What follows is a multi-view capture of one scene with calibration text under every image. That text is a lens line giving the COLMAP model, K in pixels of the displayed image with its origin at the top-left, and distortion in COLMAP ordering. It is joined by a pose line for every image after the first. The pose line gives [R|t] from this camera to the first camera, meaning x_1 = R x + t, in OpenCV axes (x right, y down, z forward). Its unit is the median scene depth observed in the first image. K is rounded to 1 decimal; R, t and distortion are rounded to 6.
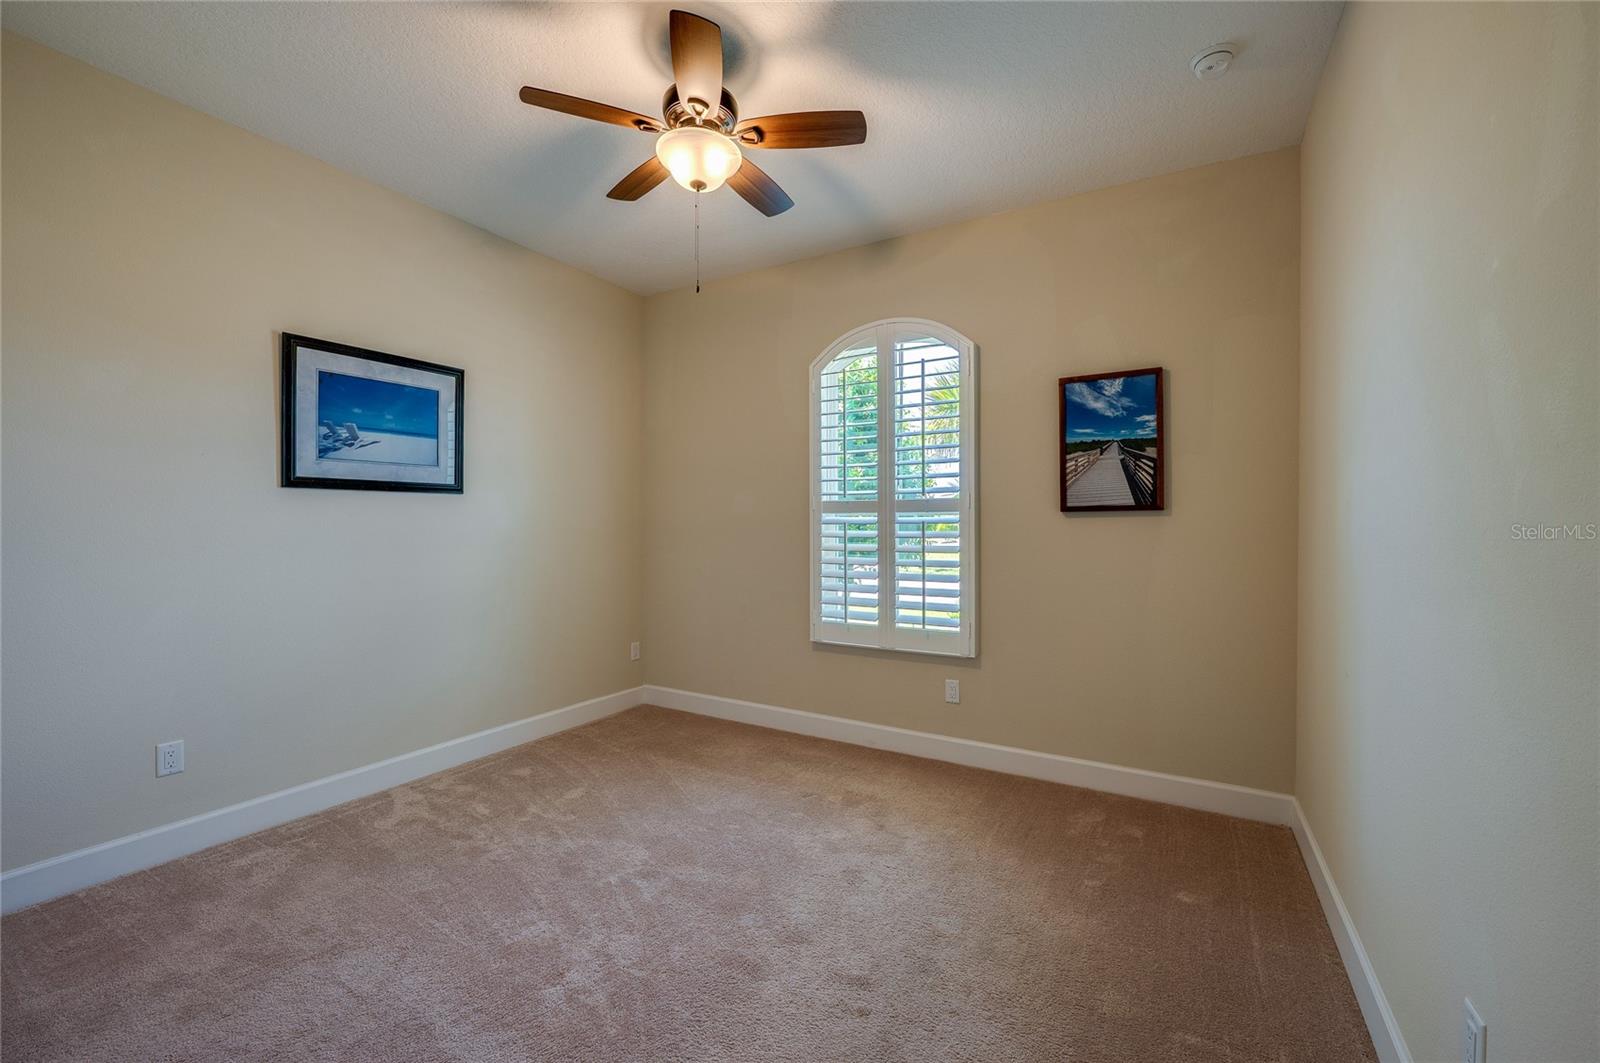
lens RADIAL K [[665.3, 0, 775.5], [0, 665.3, 529.0], [0, 0, 1]] dist [-0.000770, 0.000039]
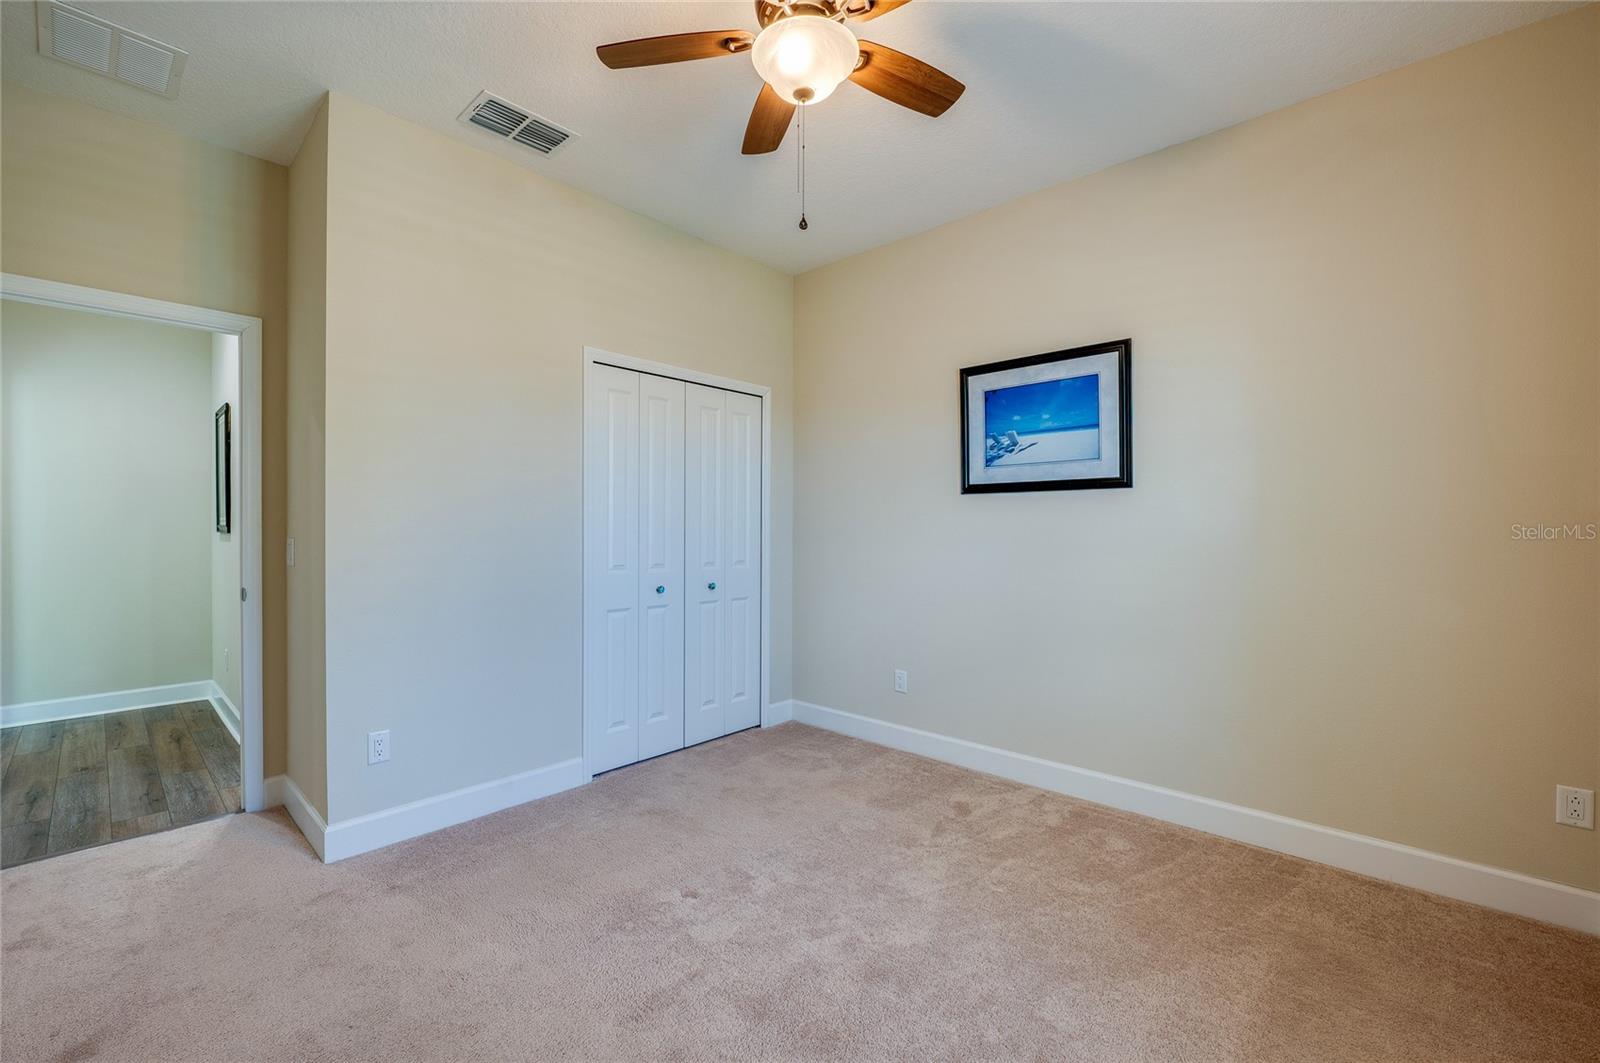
lens RADIAL K [[665.3, 0, 775.5], [0, 665.3, 529.0], [0, 0, 1]] dist [-0.000770, 0.000039]
pose [[-0.201804, 0.001221, -0.979425, 0.500083], [-0.009859, 0.999946, 0.003278, 0.001088], [0.979376, 0.010318, -0.201781, 0.843105]]
